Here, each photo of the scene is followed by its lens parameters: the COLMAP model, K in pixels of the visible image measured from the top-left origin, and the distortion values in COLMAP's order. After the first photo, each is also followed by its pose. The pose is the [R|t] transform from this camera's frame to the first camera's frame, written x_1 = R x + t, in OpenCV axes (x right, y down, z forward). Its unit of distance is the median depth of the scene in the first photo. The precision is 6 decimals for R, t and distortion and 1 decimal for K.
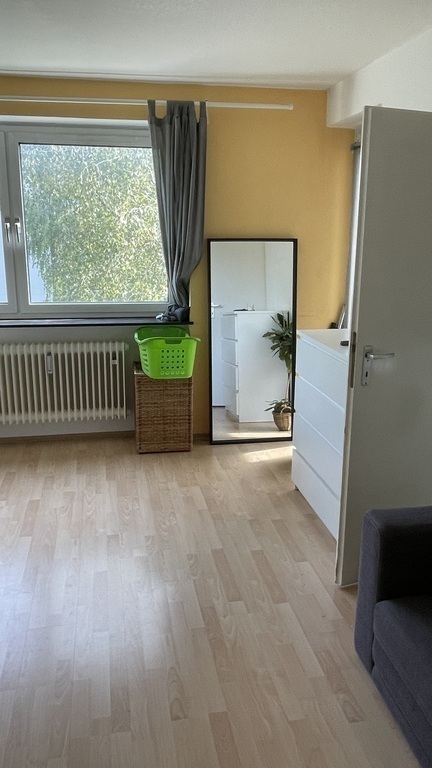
lens RADIAL K [[596.8, 0, 216.0], [0, 596.8, 384.0], [0, 0, 1]] dist [0.006052, 0.003215]
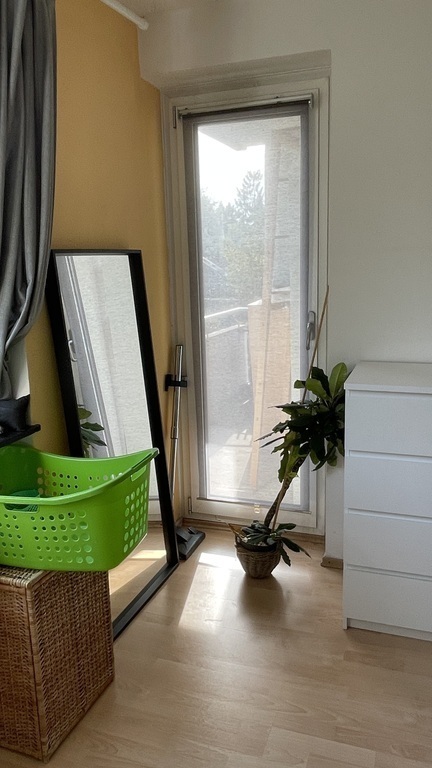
lens RADIAL K [[596.8, 0, 216.0], [0, 596.8, 384.0], [0, 0, 1]] dist [0.006052, 0.003215]
pose [[0.490522, -0.195032, 0.849323, -0.443387], [0.239939, 0.967188, 0.083522, -0.170812], [-0.837745, 0.162817, 0.521223, 0.756891]]
